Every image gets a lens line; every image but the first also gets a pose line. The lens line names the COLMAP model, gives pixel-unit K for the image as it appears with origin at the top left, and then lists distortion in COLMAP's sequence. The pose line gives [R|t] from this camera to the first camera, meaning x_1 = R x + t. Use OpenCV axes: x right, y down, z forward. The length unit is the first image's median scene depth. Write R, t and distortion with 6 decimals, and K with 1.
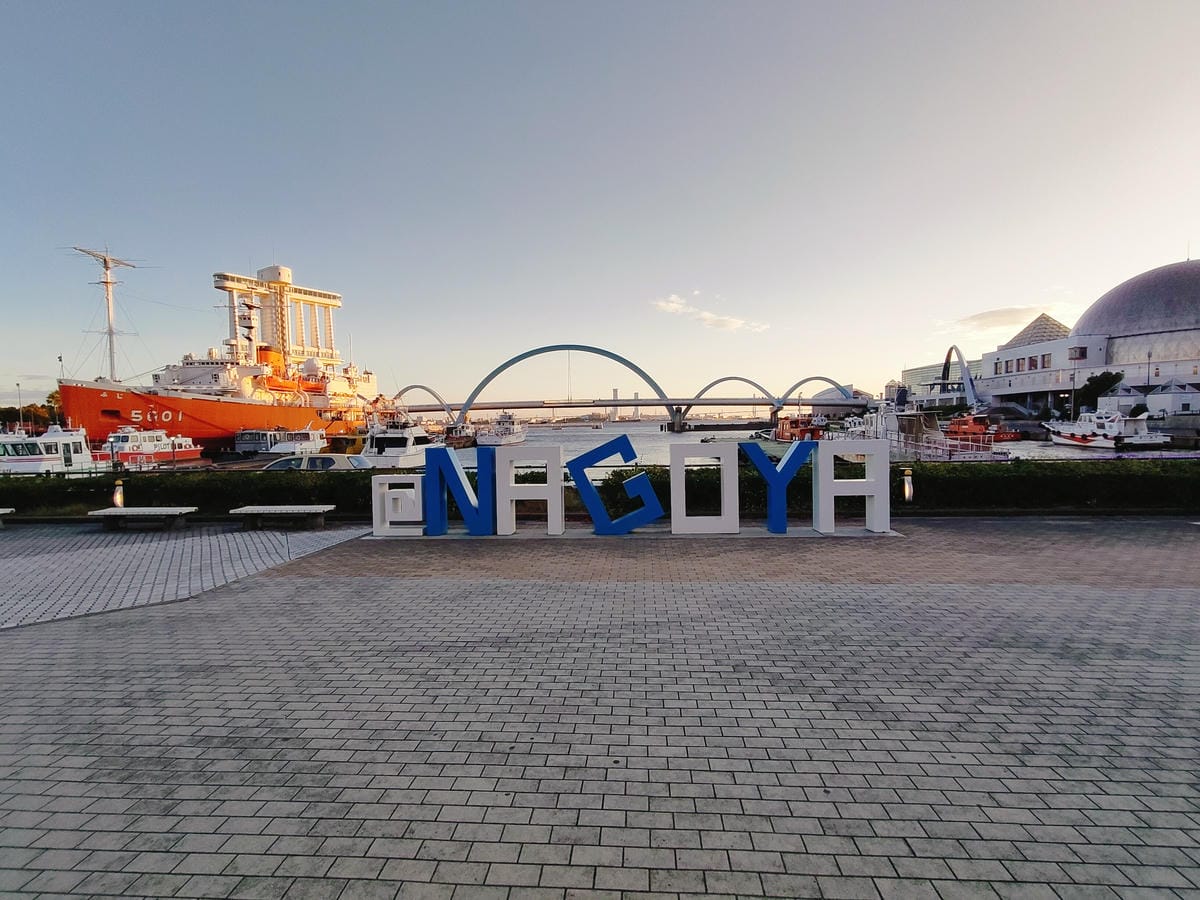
lens RADIAL K [[550.7, 0, 604.8], [0, 550.7, 449.1], [0, 0, 1]] dist [0.005641, 0.000471]
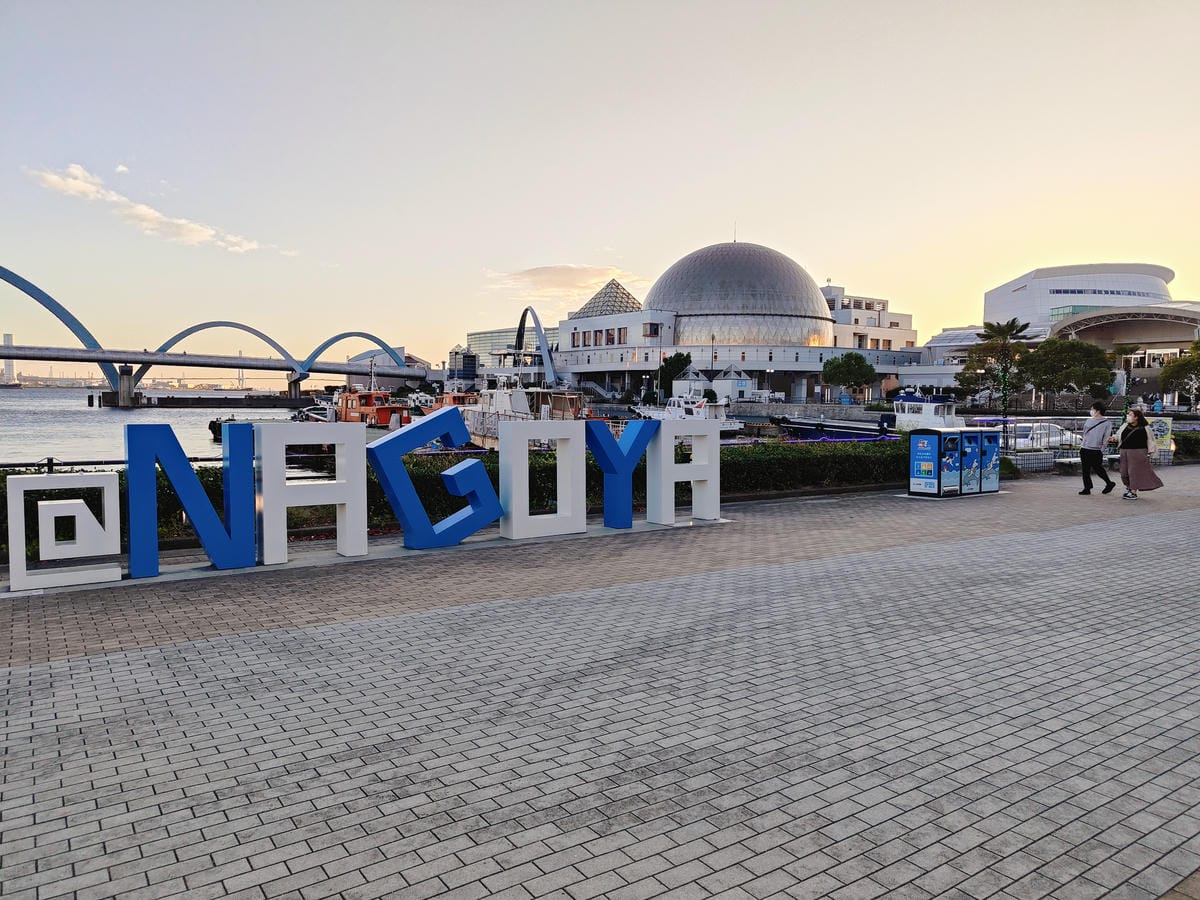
lens RADIAL K [[833.4, 0, 603.9], [0, 833.4, 445.4], [0, 0, 1]] dist [0.012558, 0.000755]
pose [[0.782258, -0.006370, 0.622922, -0.493090], [0.001439, 0.999964, 0.008418, 0.013717], [-0.622953, -0.005689, 0.782239, 0.027934]]
